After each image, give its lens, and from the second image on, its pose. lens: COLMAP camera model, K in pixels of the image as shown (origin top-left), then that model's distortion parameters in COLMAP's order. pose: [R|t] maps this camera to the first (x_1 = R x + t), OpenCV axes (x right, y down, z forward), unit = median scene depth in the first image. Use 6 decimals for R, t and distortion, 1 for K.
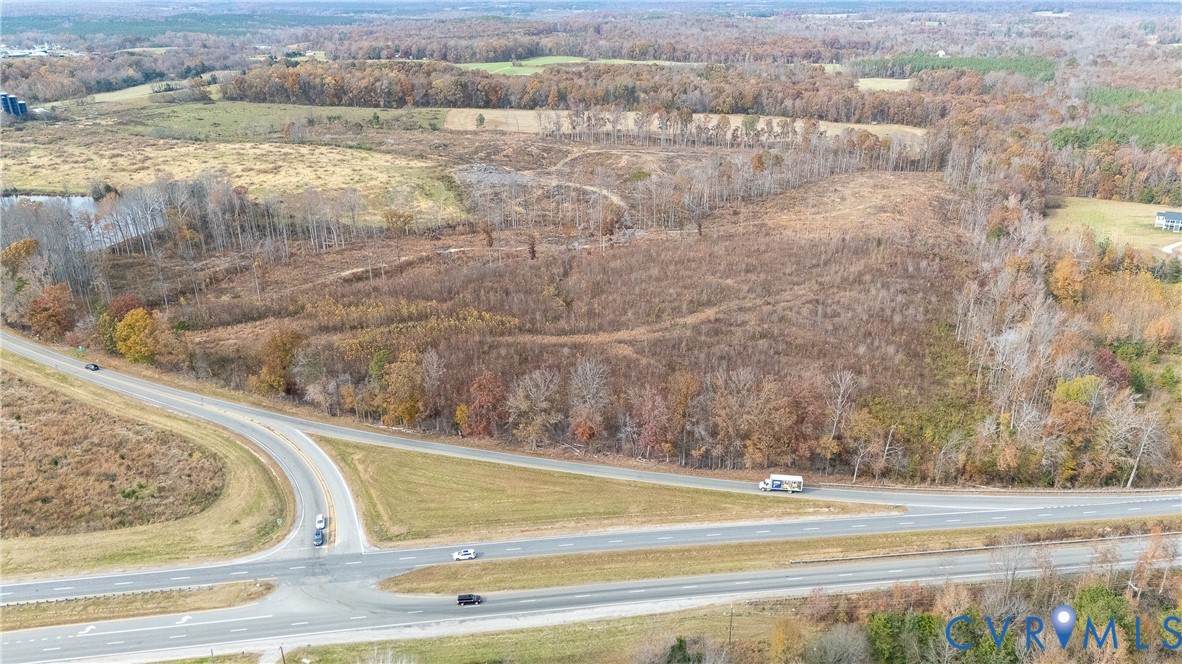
lens RADIAL K [[854.1, 0, 591.0], [0, 854.1, 332.0], [0, 0, 1]] dist [0.065874, -0.058136]
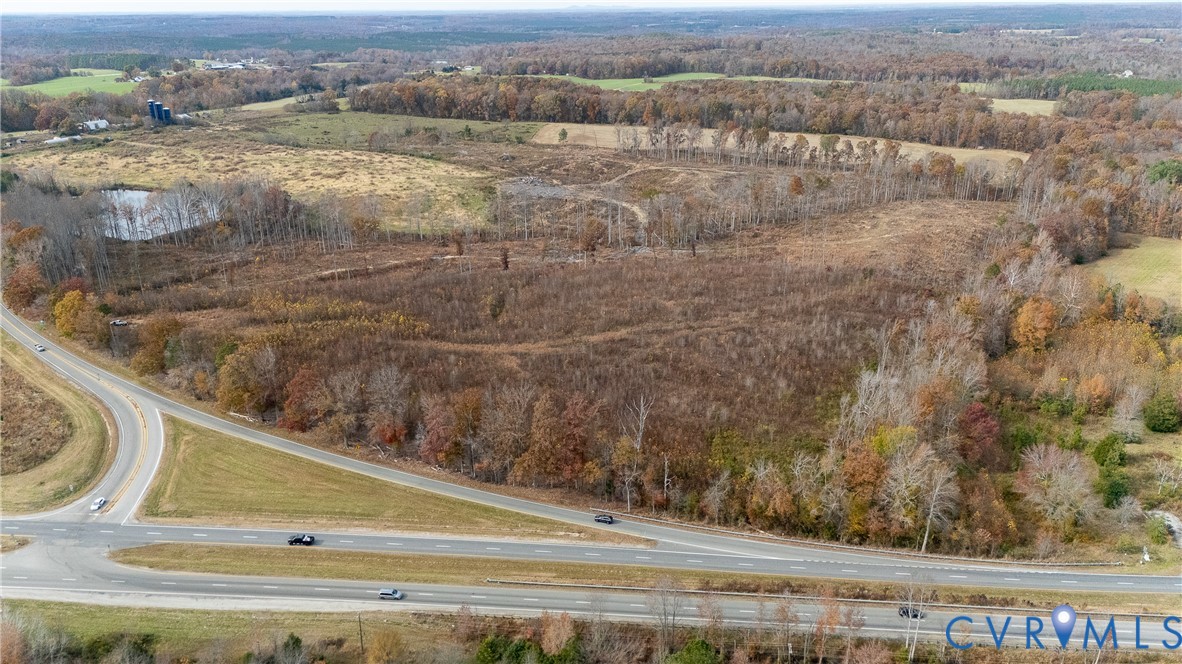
lens RADIAL K [[854.1, 0, 591.0], [0, 854.1, 332.0], [0, 0, 1]] dist [0.065874, -0.058136]
pose [[0.976929, 0.071726, -0.201158, 0.134912], [-0.075072, 0.997137, -0.009044, -0.005090], [0.199934, 0.023936, 0.979517, 0.010481]]
